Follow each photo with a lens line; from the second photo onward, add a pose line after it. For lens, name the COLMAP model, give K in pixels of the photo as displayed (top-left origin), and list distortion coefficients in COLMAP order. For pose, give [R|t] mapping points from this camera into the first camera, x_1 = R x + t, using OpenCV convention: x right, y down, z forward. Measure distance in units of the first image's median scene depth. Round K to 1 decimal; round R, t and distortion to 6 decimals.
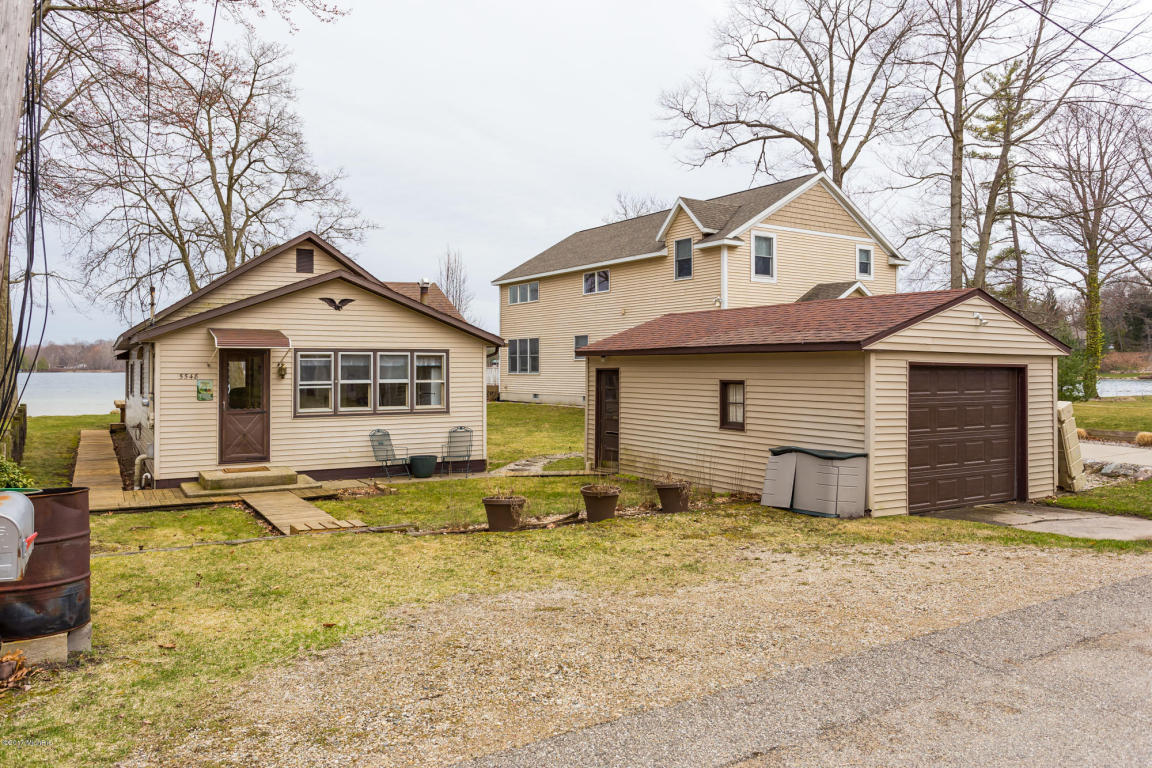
lens RADIAL K [[812.5, 0, 575.2], [0, 812.5, 363.6], [0, 0, 1]] dist [-0.004032, 0.000890]
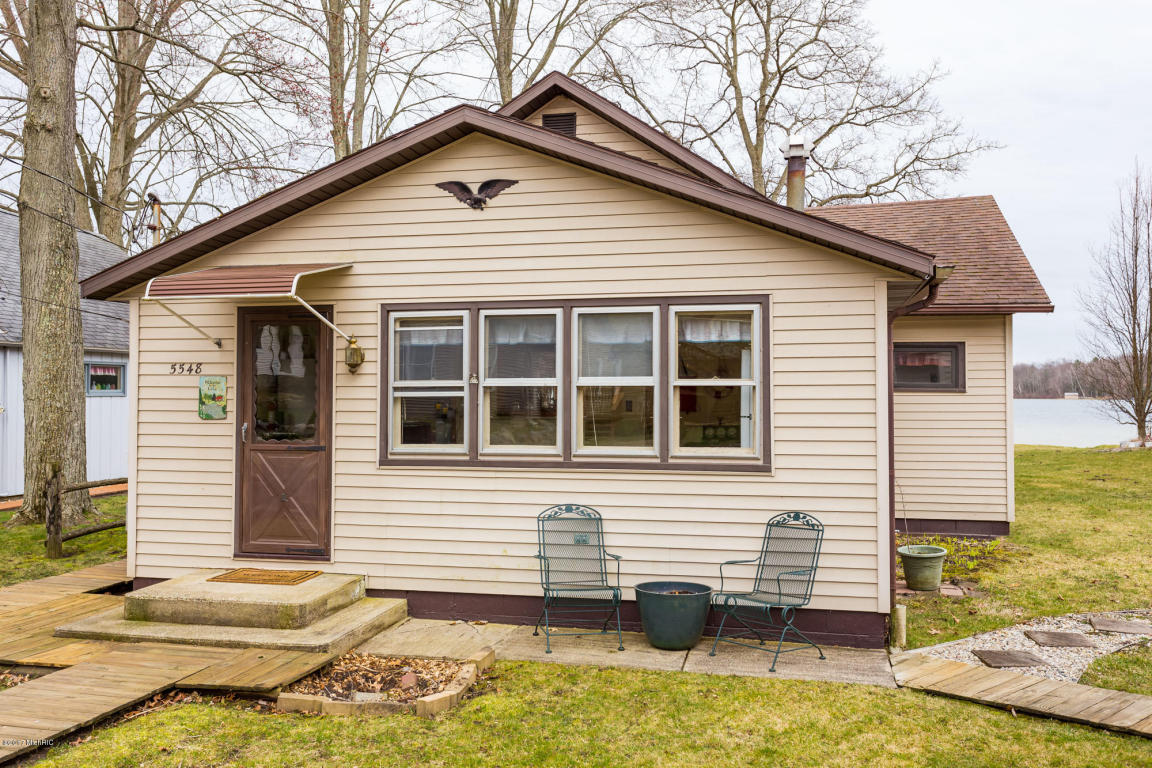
lens RADIAL K [[980.3, 0, 598.7], [0, 980.3, 368.8], [0, 0, 1]] dist [0.010280, 0.005715]
pose [[0.726295, -0.017390, -0.687163, 0.088260], [0.002871, 0.999748, -0.022266, 0.025173], [0.687377, 0.014199, 0.726162, 0.633565]]
